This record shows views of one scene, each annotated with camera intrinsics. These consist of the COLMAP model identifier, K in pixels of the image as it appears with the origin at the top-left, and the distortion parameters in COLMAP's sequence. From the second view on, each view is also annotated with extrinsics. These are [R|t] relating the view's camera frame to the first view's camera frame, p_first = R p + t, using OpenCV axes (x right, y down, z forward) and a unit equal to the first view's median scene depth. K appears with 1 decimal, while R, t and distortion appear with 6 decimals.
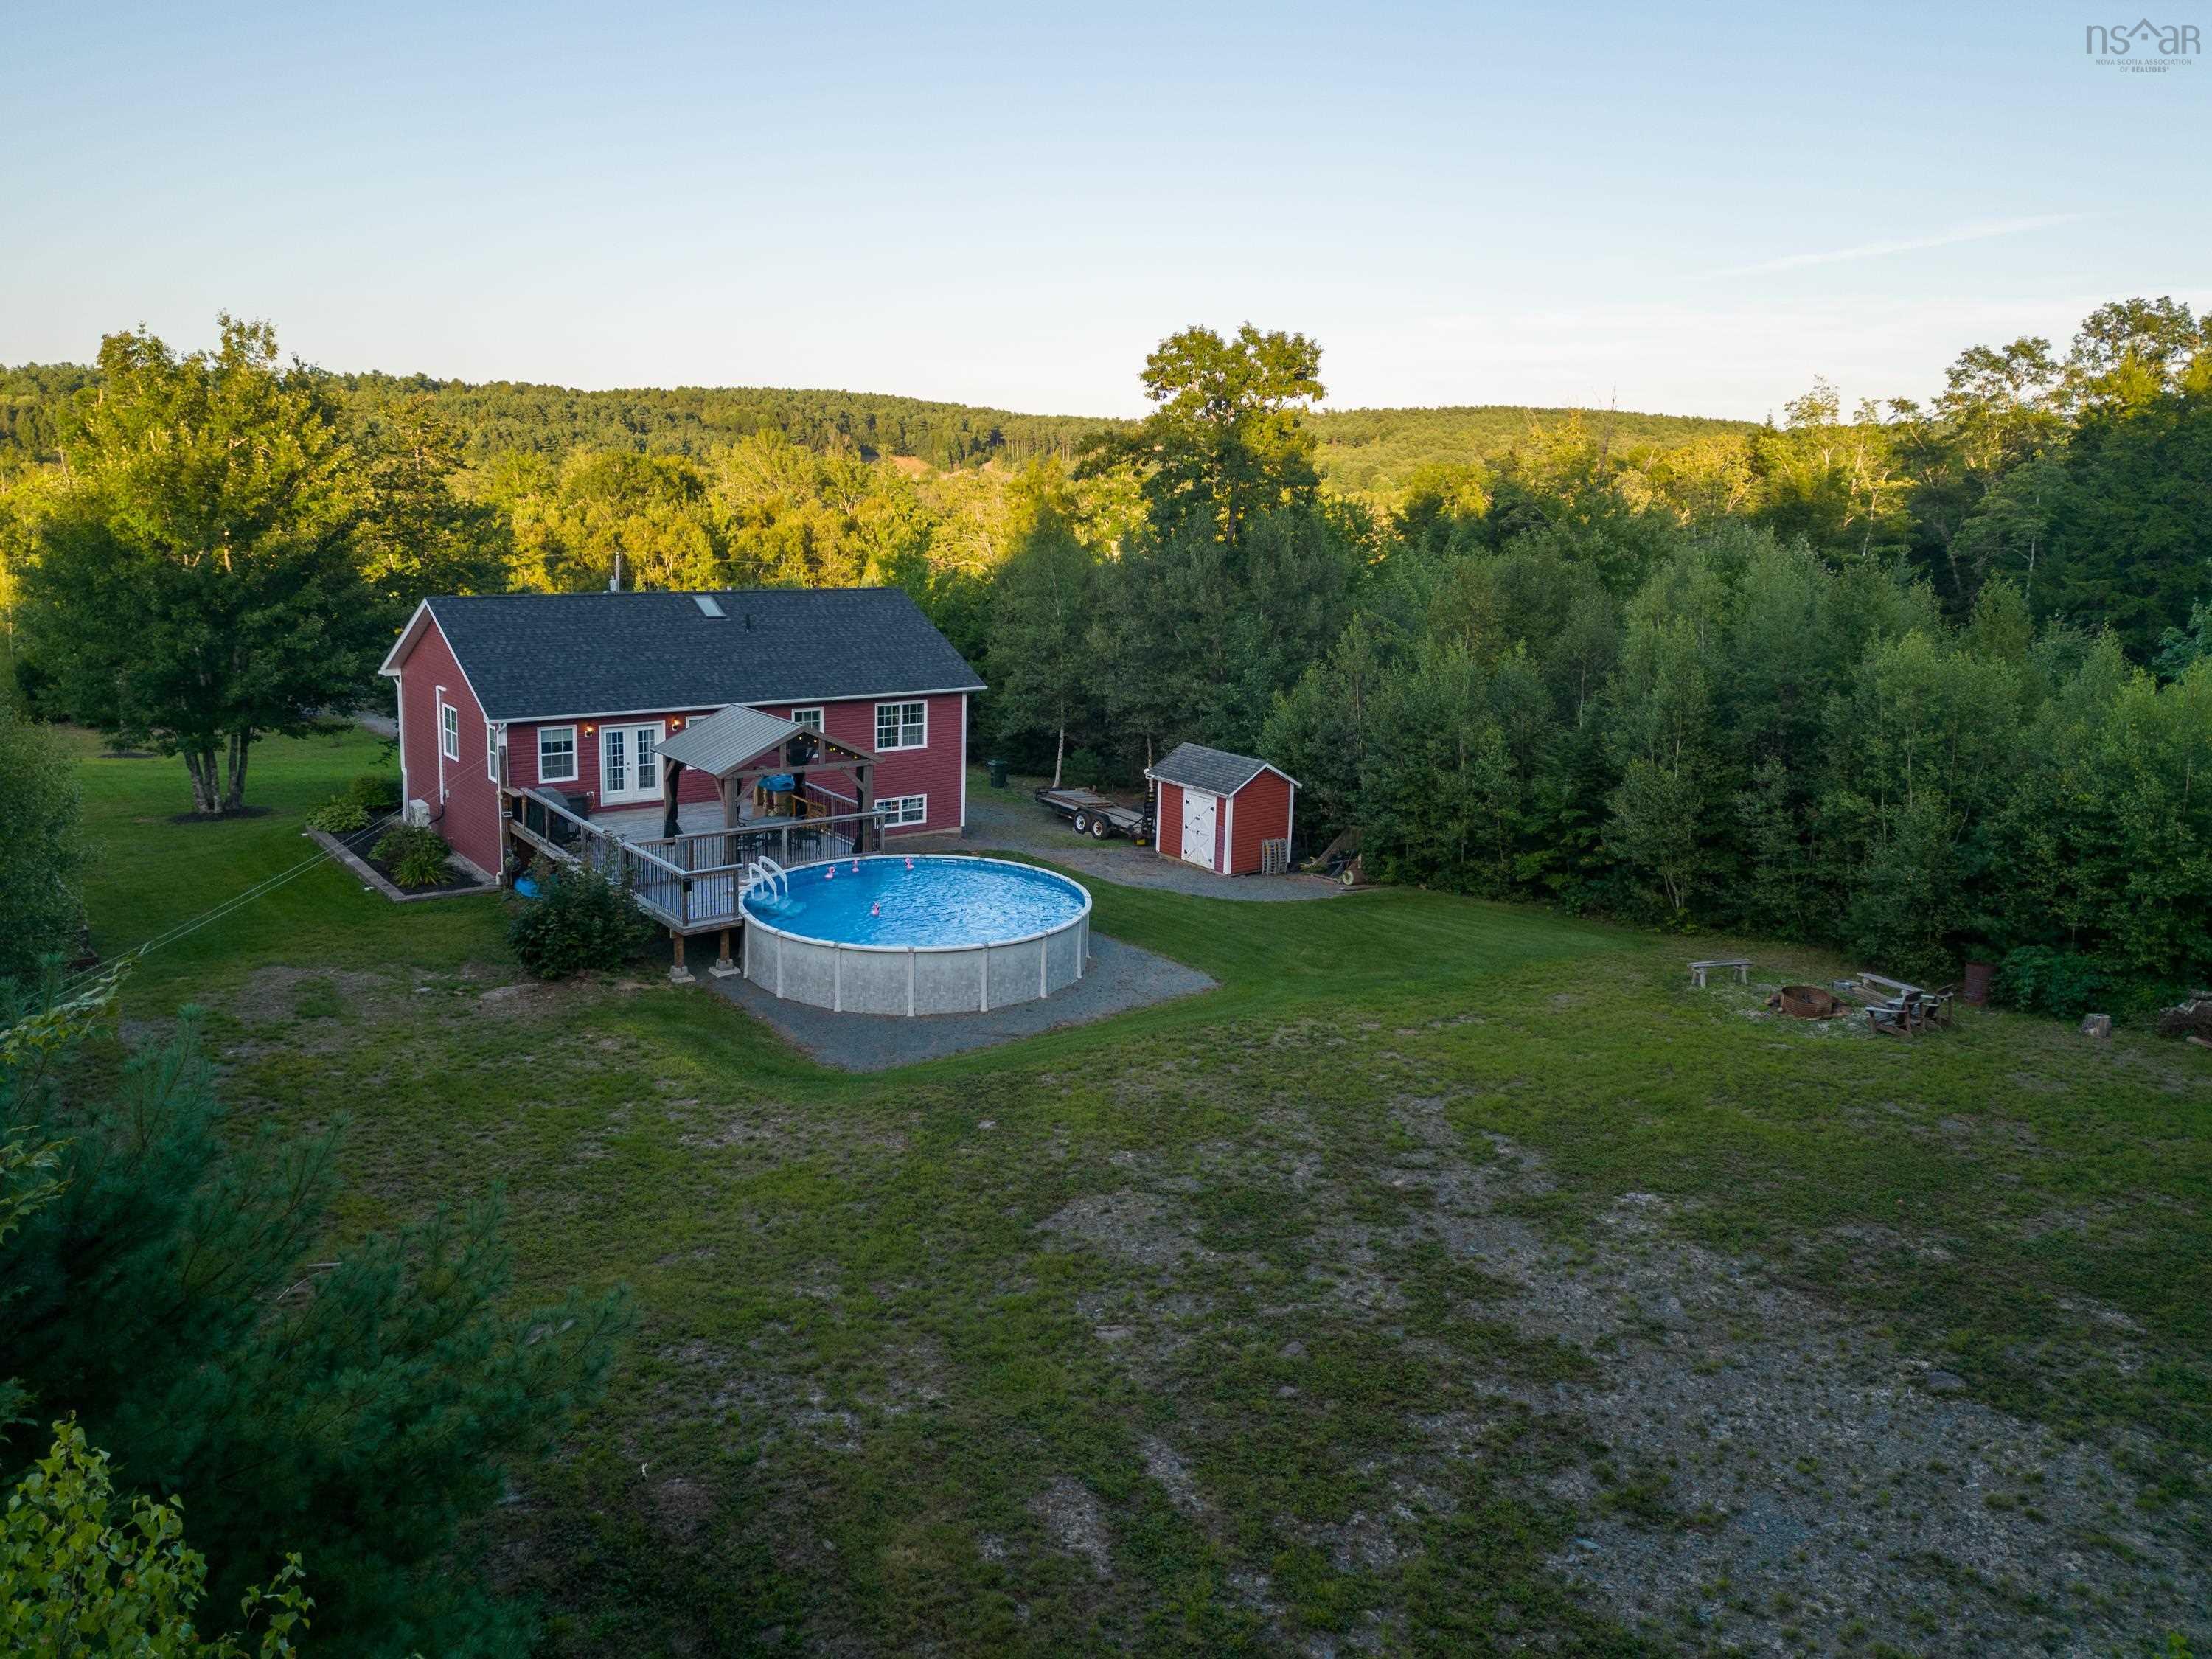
lens RADIAL K [[1612.0, 0, 1106.6], [0, 1612.0, 756.9], [0, 0, 1]] dist [0.084110, -0.099488]
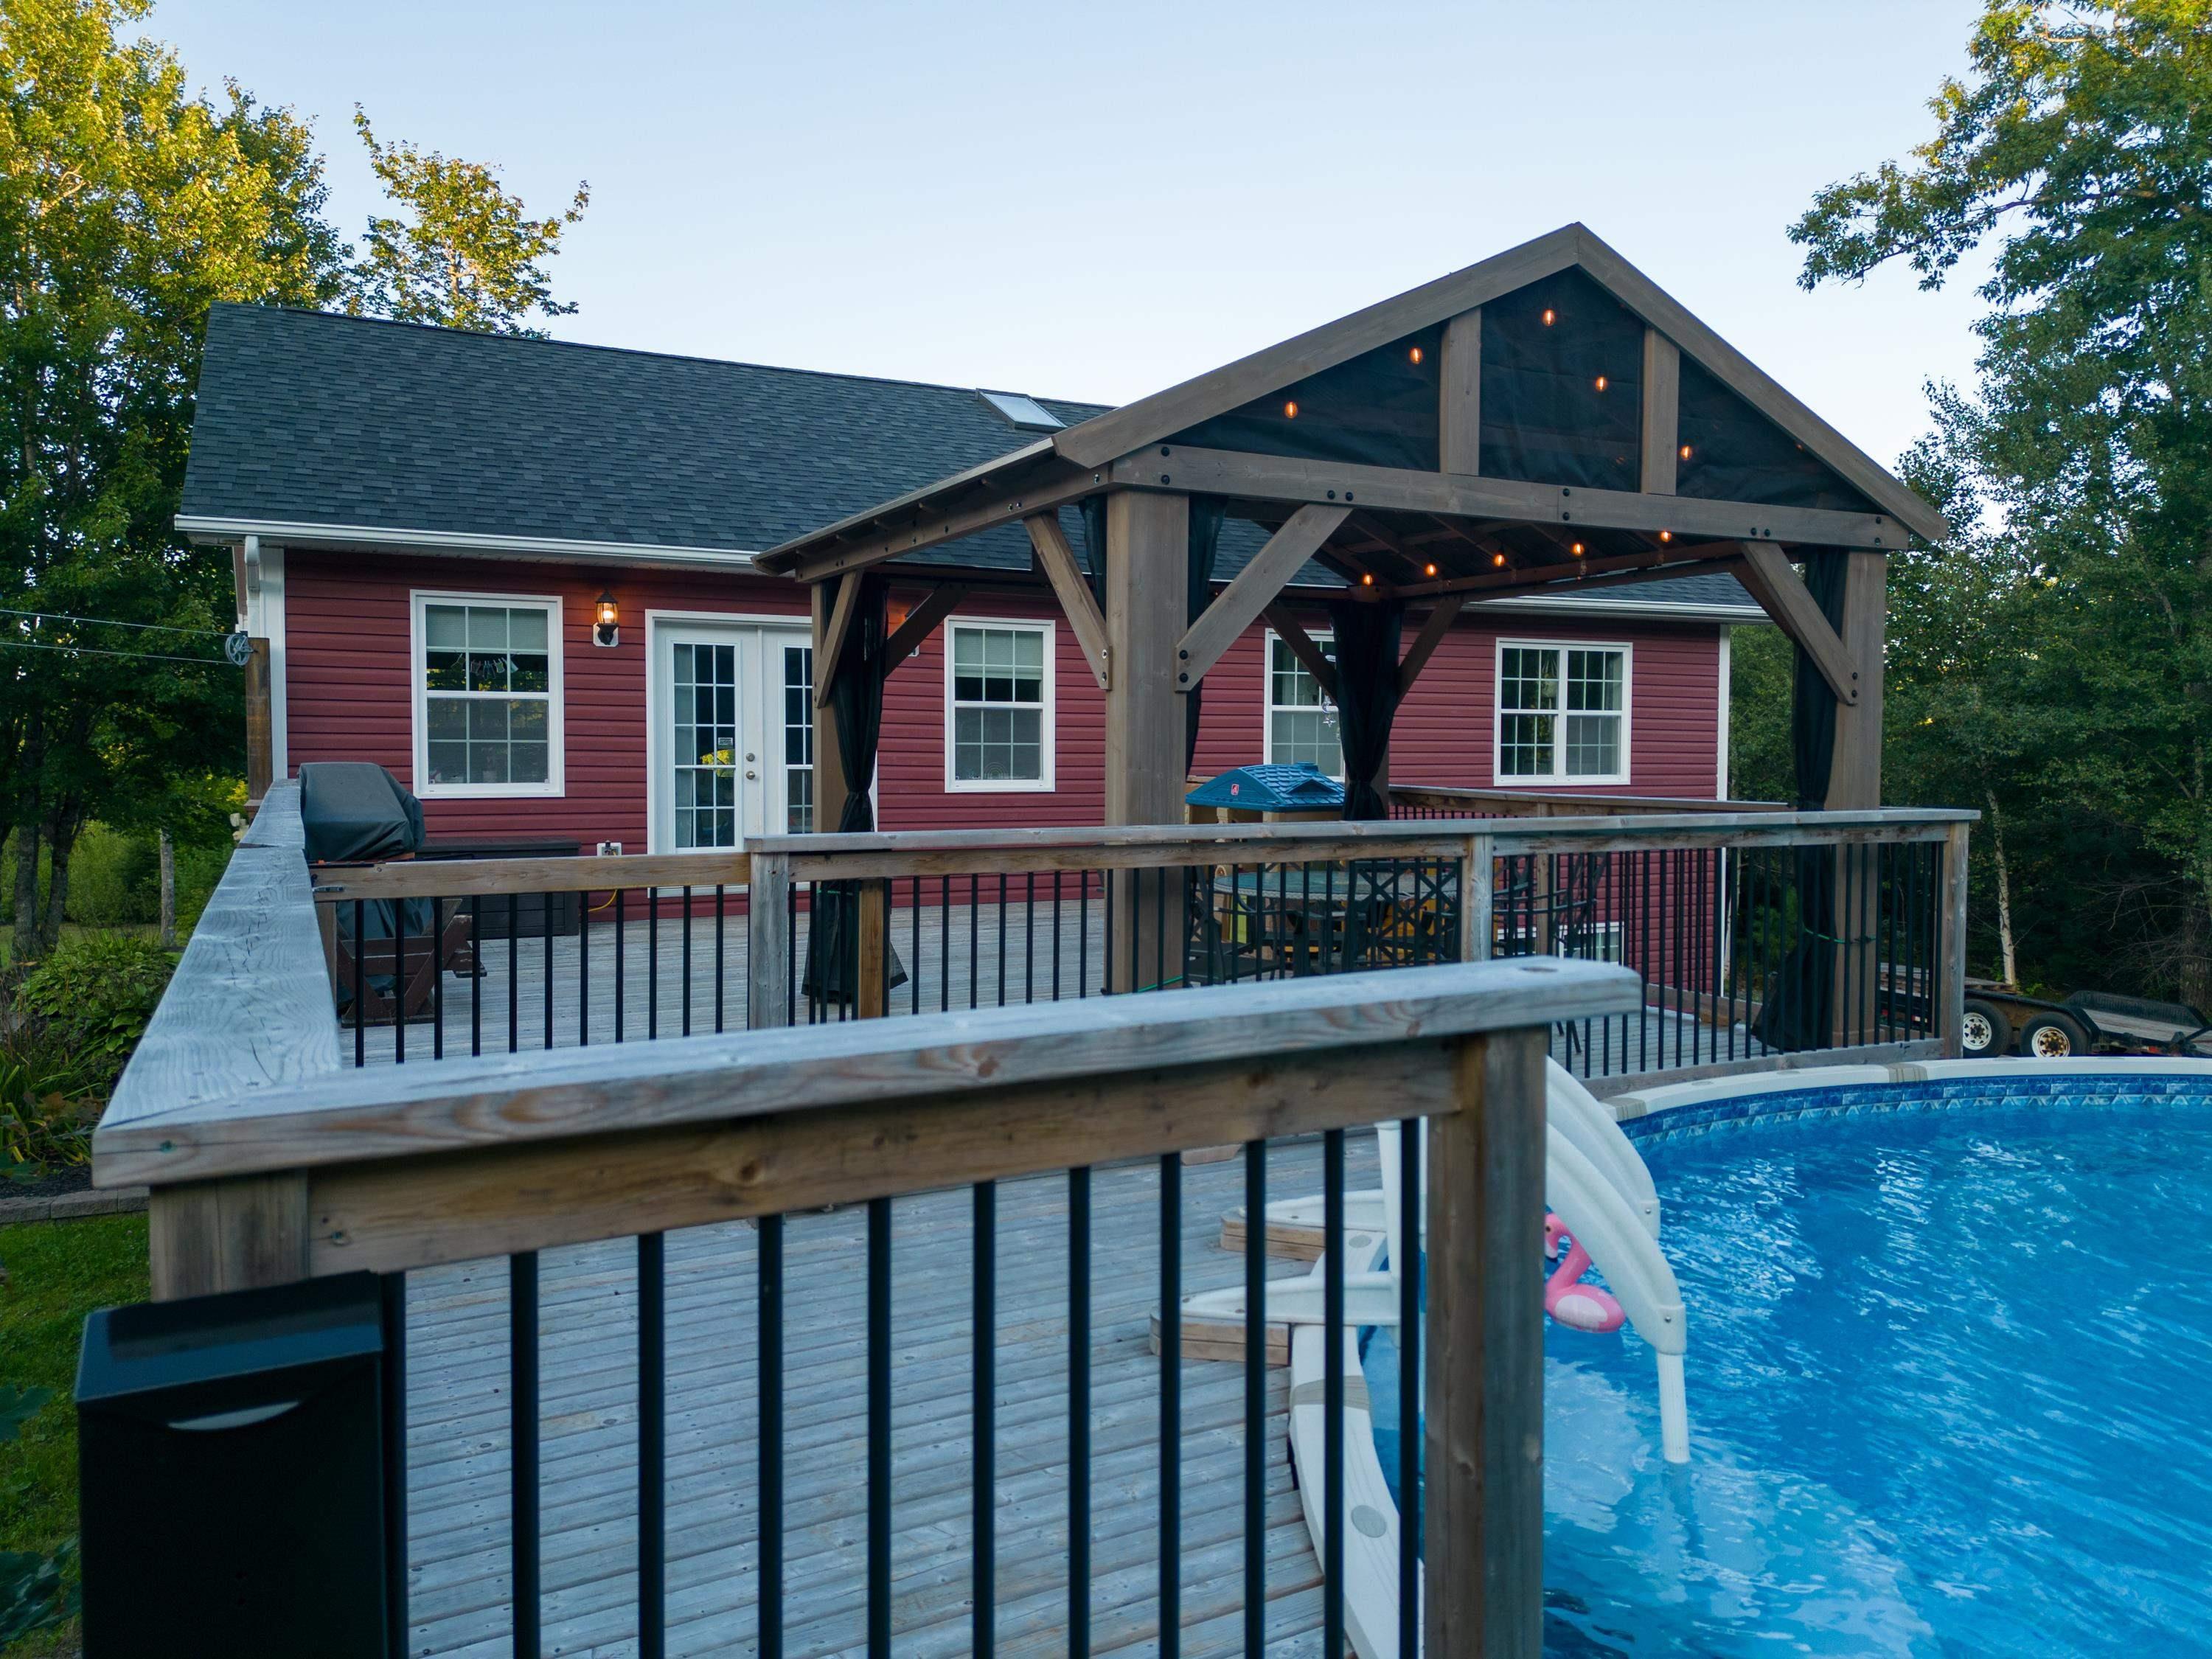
lens RADIAL K [[1554.5, 0, 1106.0], [0, 1554.5, 829.5], [0, 0, 1]] dist [0.065037, -0.054070]
pose [[0.981141, -0.018185, -0.192436, -0.169021], [-0.006180, 0.992104, -0.125263, 0.050037], [0.193194, 0.124090, 0.973282, 0.706199]]
